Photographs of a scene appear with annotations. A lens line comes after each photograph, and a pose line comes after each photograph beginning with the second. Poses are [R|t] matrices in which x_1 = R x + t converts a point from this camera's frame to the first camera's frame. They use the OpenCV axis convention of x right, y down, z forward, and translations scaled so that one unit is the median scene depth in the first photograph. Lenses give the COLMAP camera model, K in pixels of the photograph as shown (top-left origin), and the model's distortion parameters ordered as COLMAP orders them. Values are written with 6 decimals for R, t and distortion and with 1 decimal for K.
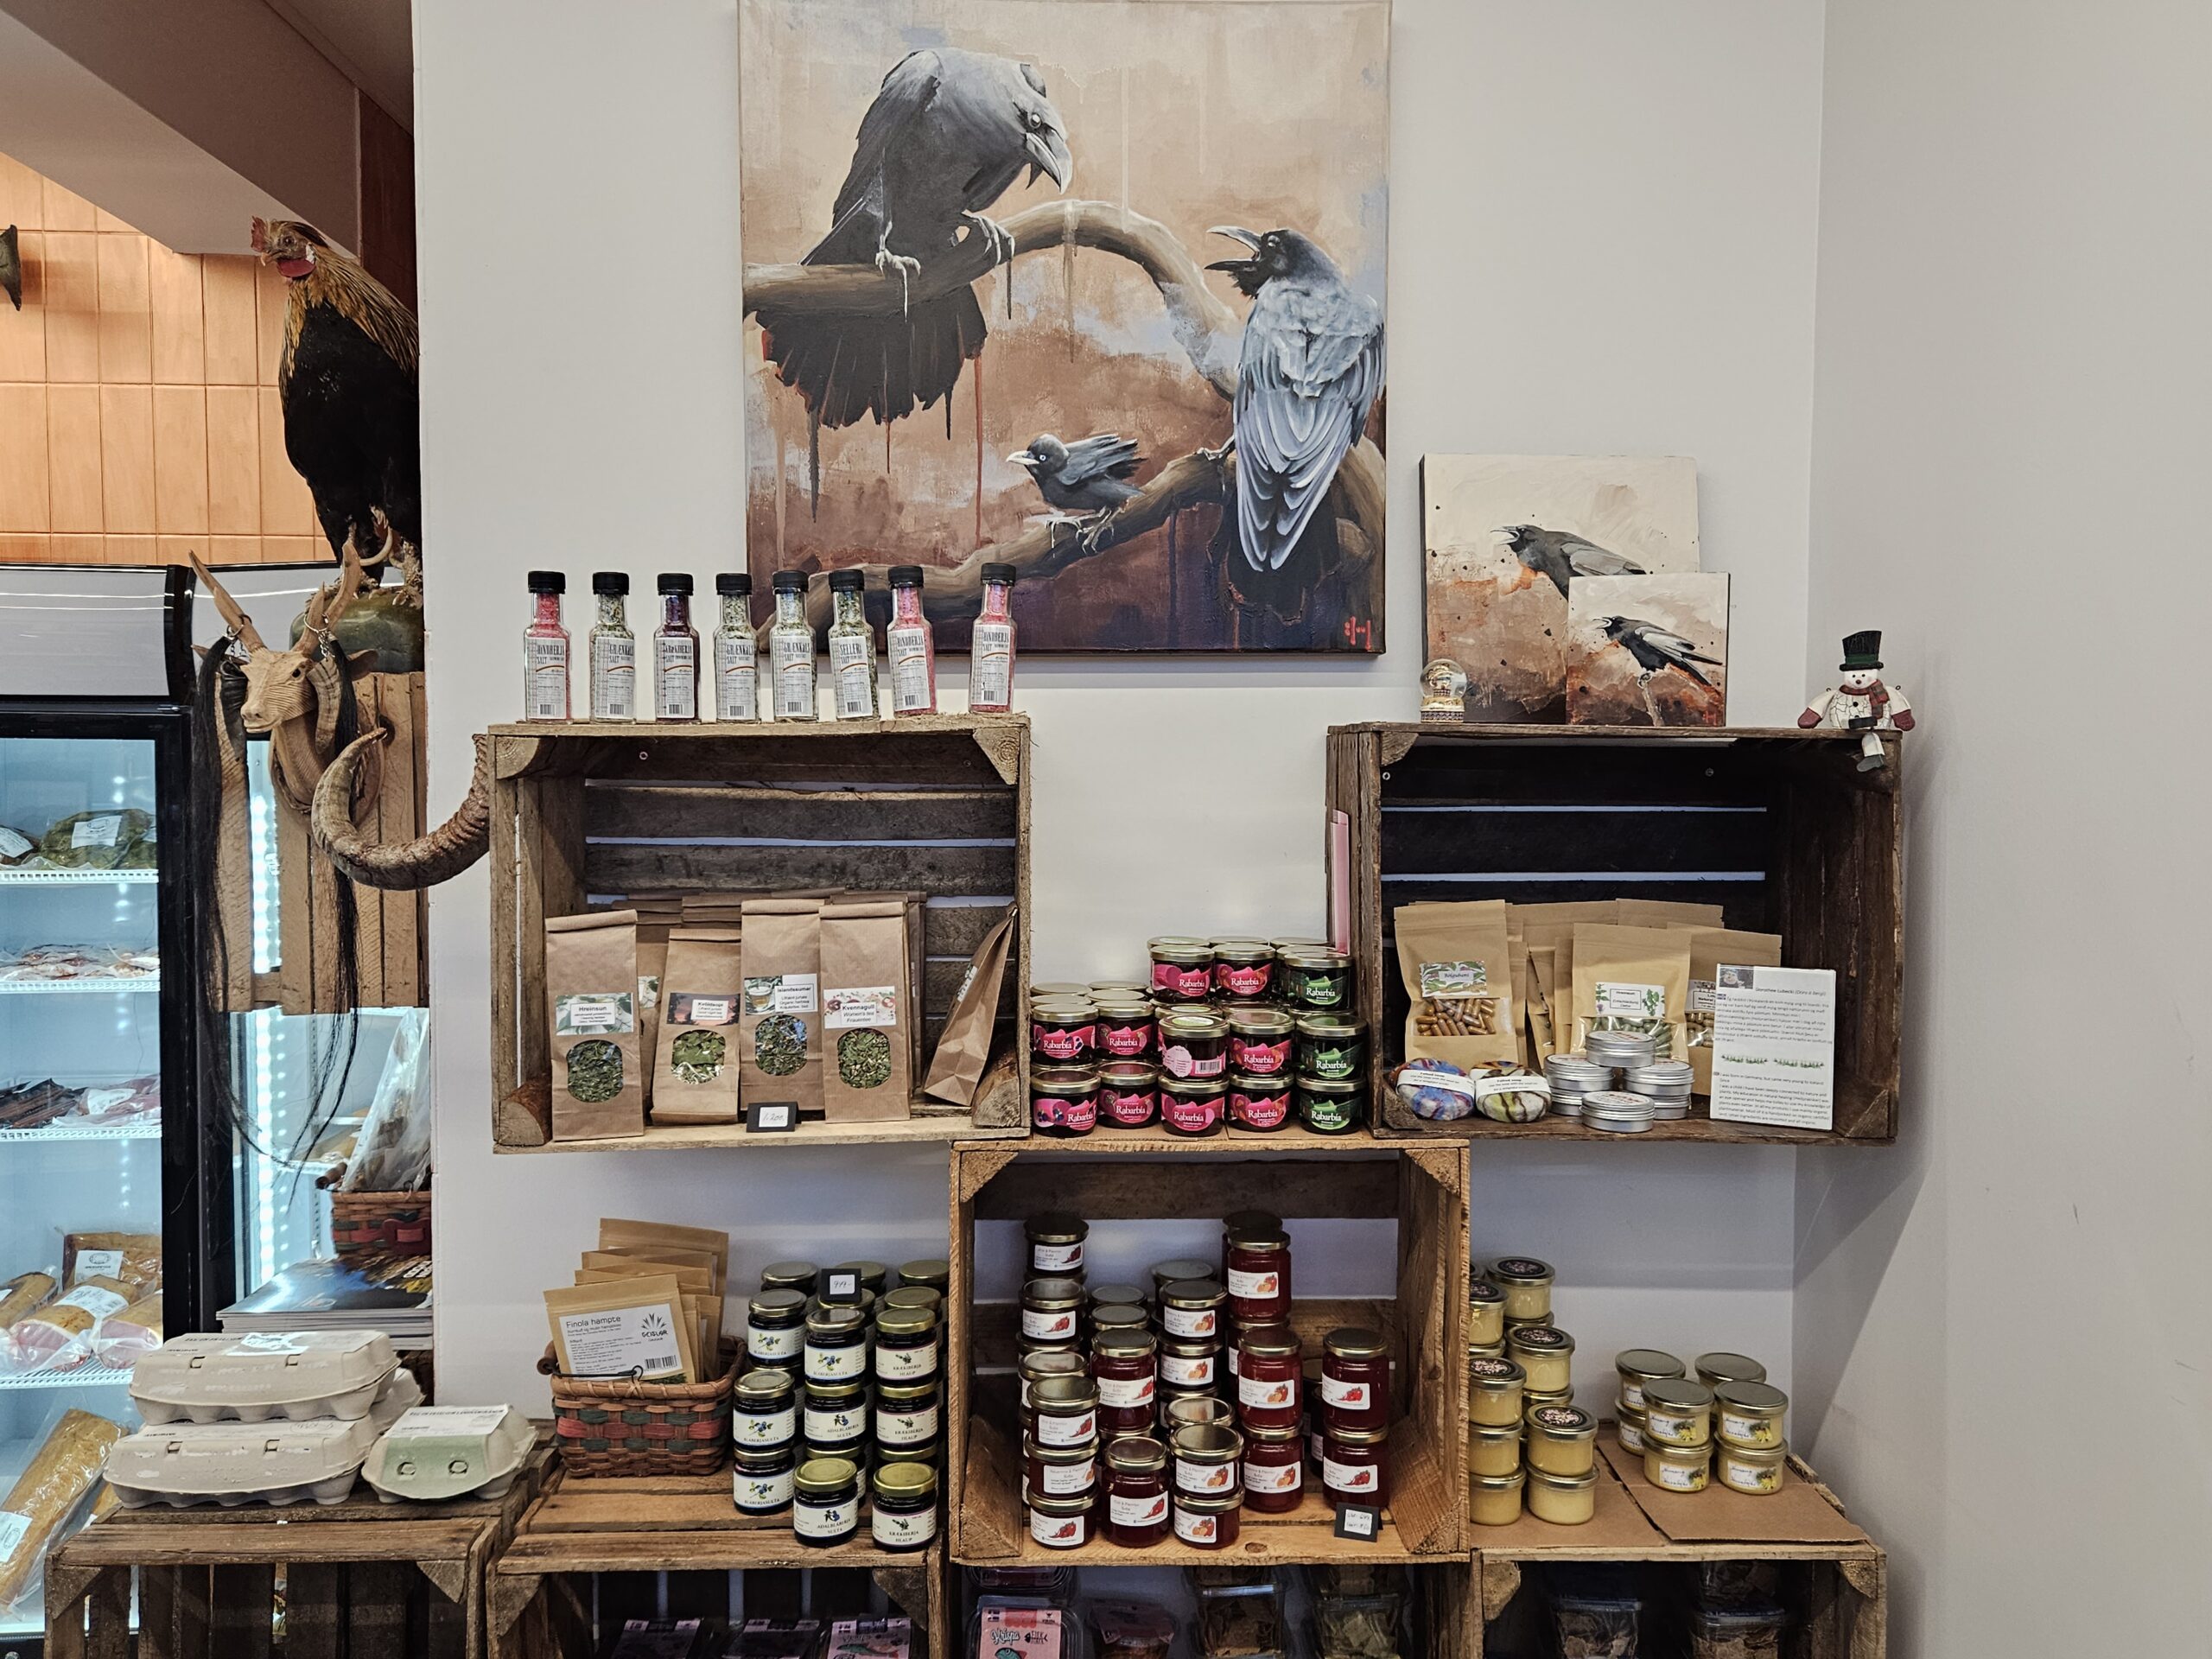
lens RADIAL K [[1728.0, 0, 1125.3], [0, 1728.0, 827.1], [0, 0, 1]] dist [0.066924, -0.059360]
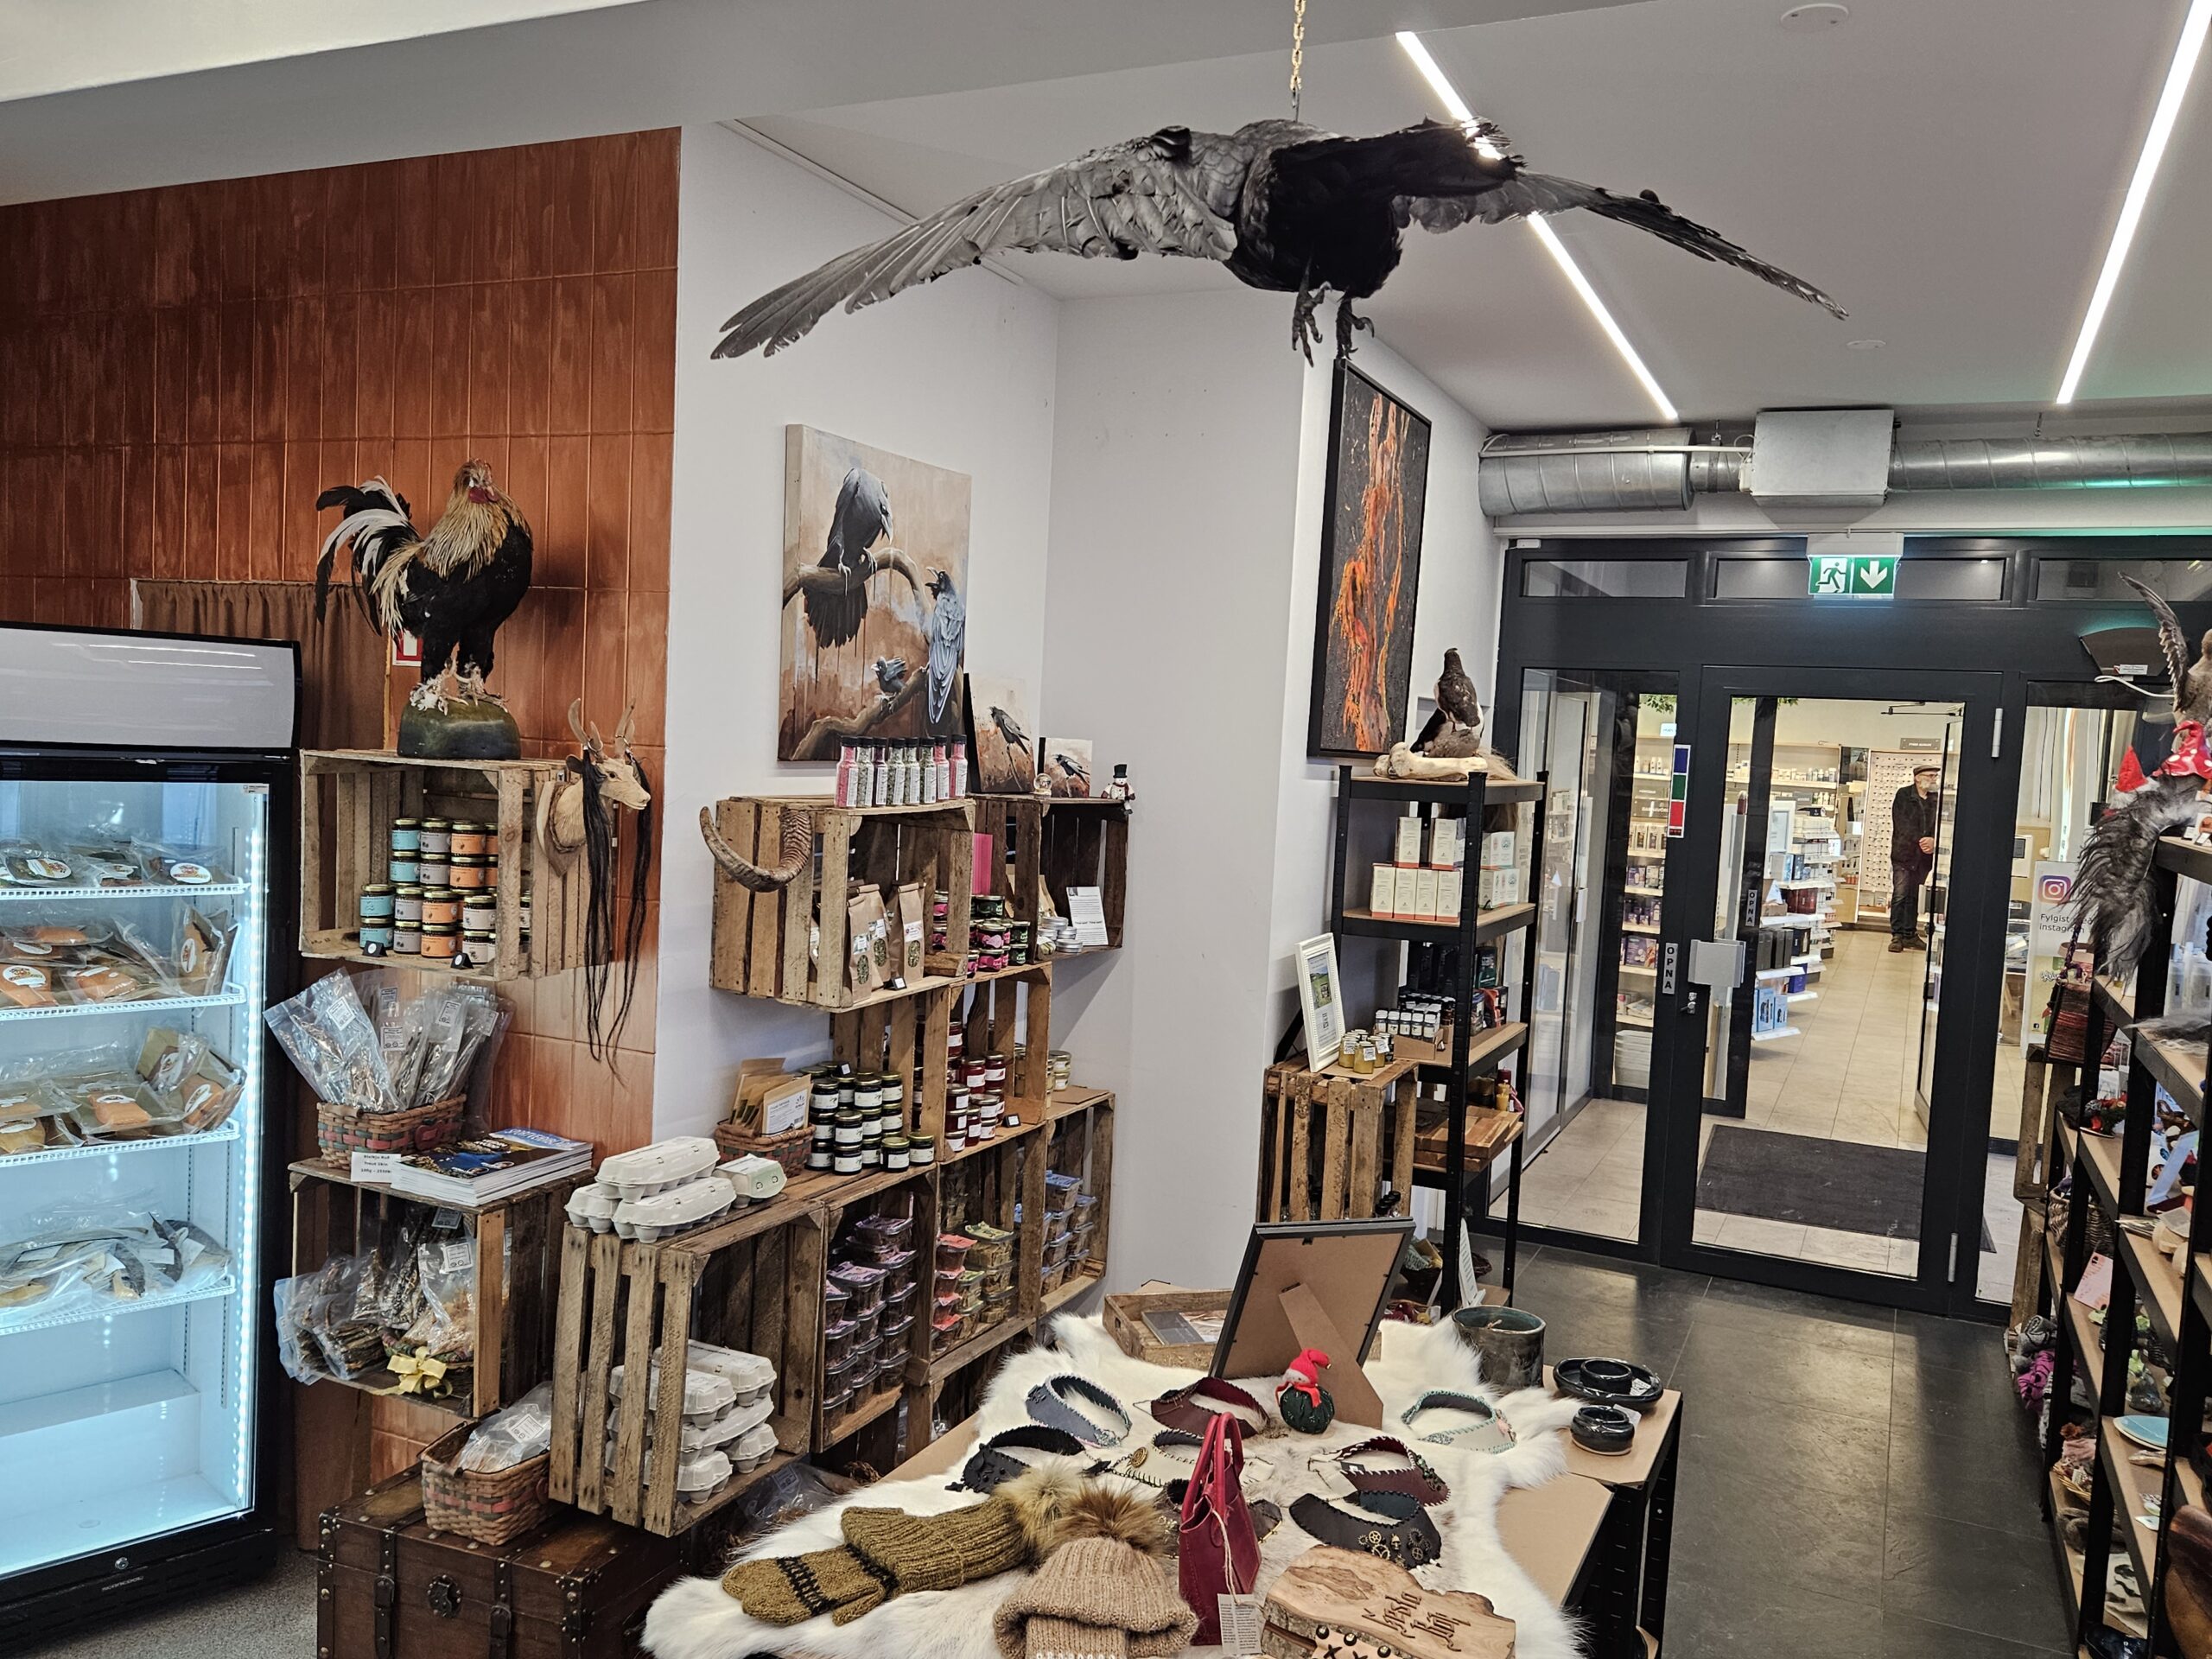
lens RADIAL K [[1728.0, 0, 1123.4], [0, 1728.0, 850.3], [0, 0, 1]] dist [0.066924, -0.059360]
pose [[0.449230, -0.043294, 0.892366, -1.795682], [-0.007307, 0.998614, 0.052127, -0.104570], [-0.893386, -0.029937, 0.448291, -0.206005]]
